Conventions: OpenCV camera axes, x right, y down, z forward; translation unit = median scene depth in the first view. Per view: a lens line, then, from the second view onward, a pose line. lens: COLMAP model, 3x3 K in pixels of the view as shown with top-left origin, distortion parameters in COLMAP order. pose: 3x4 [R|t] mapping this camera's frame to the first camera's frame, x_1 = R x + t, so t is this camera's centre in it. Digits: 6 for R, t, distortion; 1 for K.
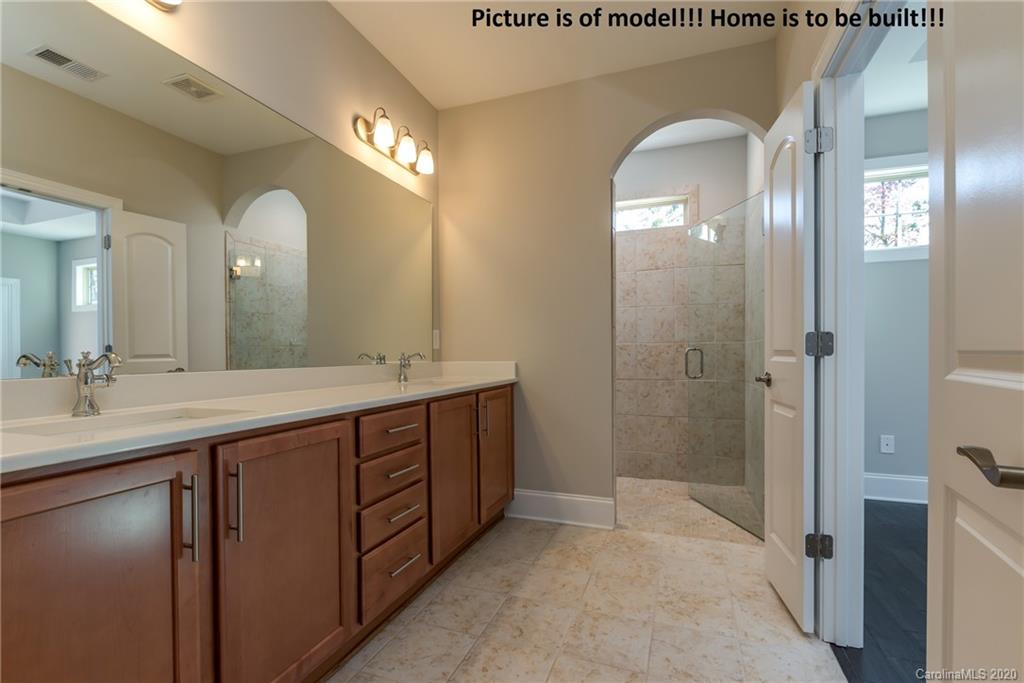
lens RADIAL K [[447.0, 0, 516.7], [0, 447.0, 358.8], [0, 0, 1]] dist [-0.000332, 0.000011]
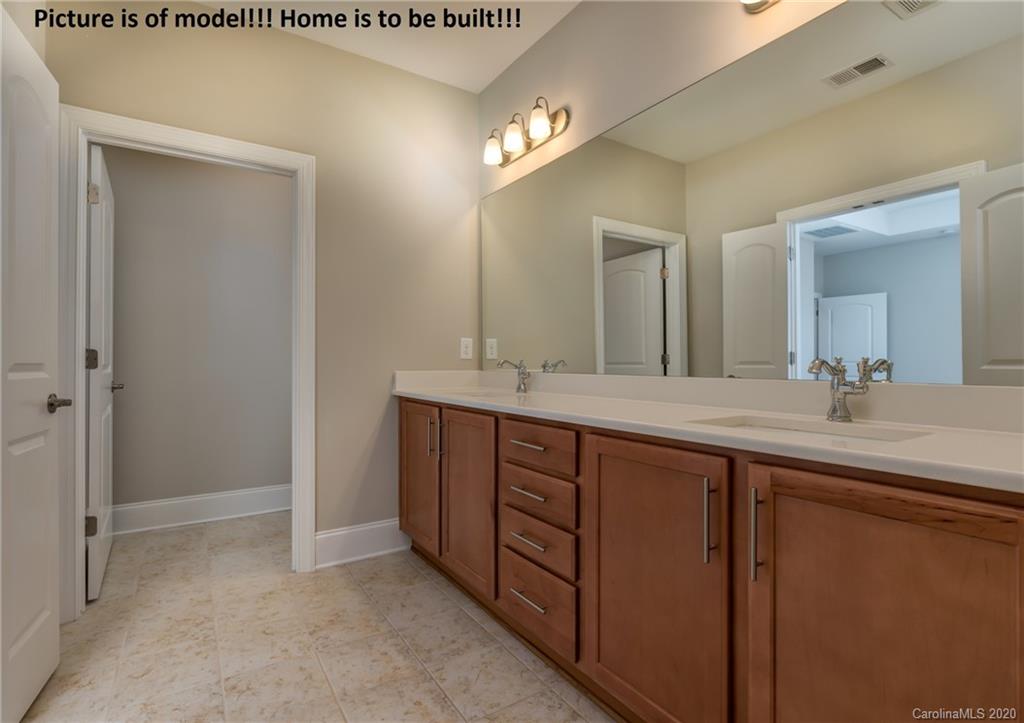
lens RADIAL K [[532.1, 0, 512.0], [0, 532.1, 361.5], [0, 0, 1]] dist [-0.002107, -0.000322]
pose [[-0.619117, 0.006381, -0.785273, 0.593201], [-0.004384, 0.999923, 0.011582, -0.023685], [0.785287, 0.010613, -0.619041, 1.615182]]
